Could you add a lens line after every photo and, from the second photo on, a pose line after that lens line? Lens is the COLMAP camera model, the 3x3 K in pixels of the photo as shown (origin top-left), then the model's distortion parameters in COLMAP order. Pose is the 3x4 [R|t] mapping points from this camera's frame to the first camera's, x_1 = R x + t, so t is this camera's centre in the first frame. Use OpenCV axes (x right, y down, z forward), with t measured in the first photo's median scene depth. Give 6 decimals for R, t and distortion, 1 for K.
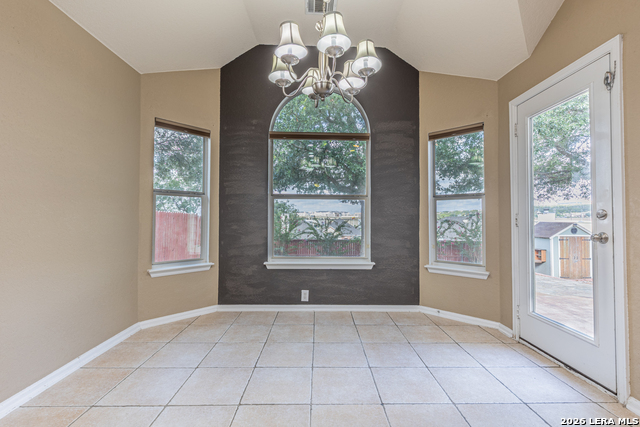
lens RADIAL K [[287.5, 0, 321.0], [0, 287.5, 212.2], [0, 0, 1]] dist [0.010657, -0.002565]
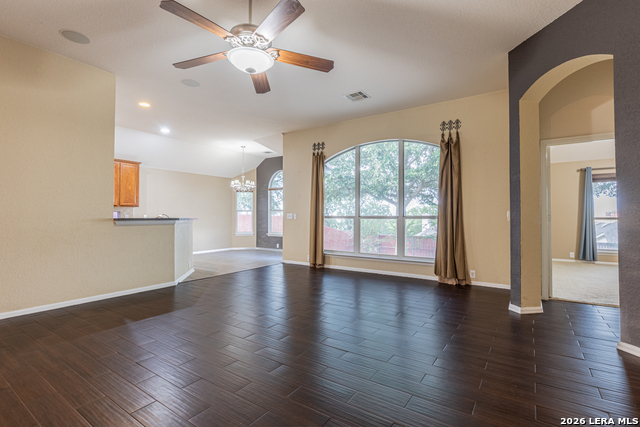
lens RADIAL K [[303.9, 0, 324.7], [0, 303.9, 209.2], [0, 0, 1]] dist [0.002681, -0.000631]
pose [[0.817585, -0.023007, -0.575348, 2.052563], [0.016395, 0.999726, -0.016680, -0.011507], [0.575574, 0.004205, 0.817739, -1.174251]]
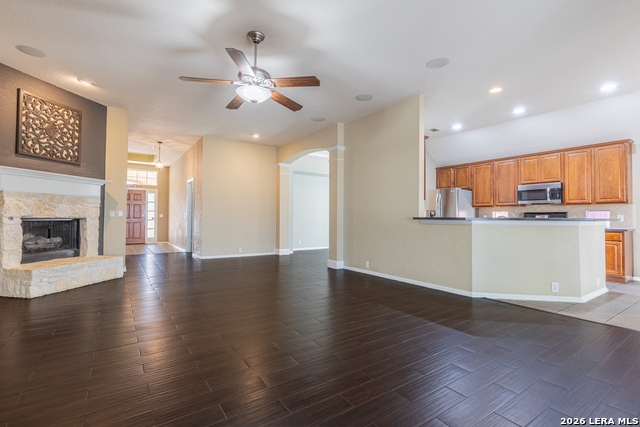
lens RADIAL K [[303.9, 0, 321.6], [0, 303.9, 212.1], [0, 0, 1]] dist [0.002681, -0.000631]
pose [[-0.830733, -0.023525, -0.556174, 1.805718], [-0.002830, 0.999272, -0.038040, 0.020416], [0.556664, -0.030027, -0.830195, 0.317451]]
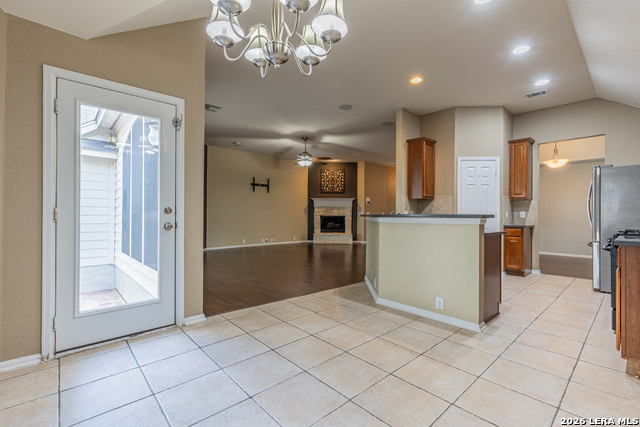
lens RADIAL K [[287.5, 0, 323.5], [0, 287.5, 214.9], [0, 0, 1]] dist [0.010657, -0.002565]
pose [[-0.668679, -0.011215, 0.743467, -0.359396], [-0.024451, 0.999677, -0.006911, 0.011653], [-0.743149, -0.022799, -0.668737, 0.763662]]
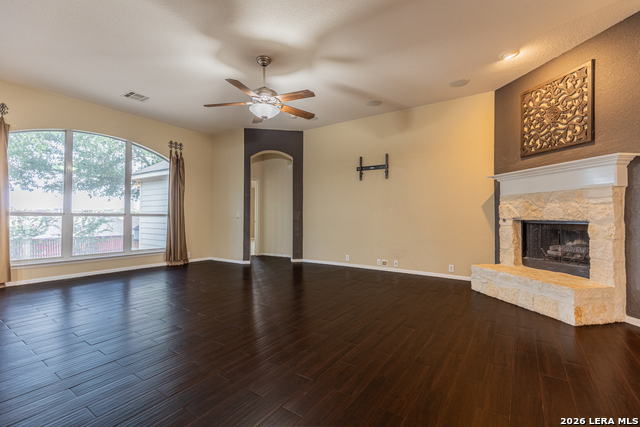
lens RADIAL K [[287.5, 0, 322.0], [0, 287.5, 214.8], [0, 0, 1]] dist [0.010657, -0.002565]
pose [[0.573396, 0.001136, 0.819277, 0.645716], [-0.014987, 0.999846, 0.009102, -0.021415], [-0.819141, -0.017498, 0.573325, -1.469615]]
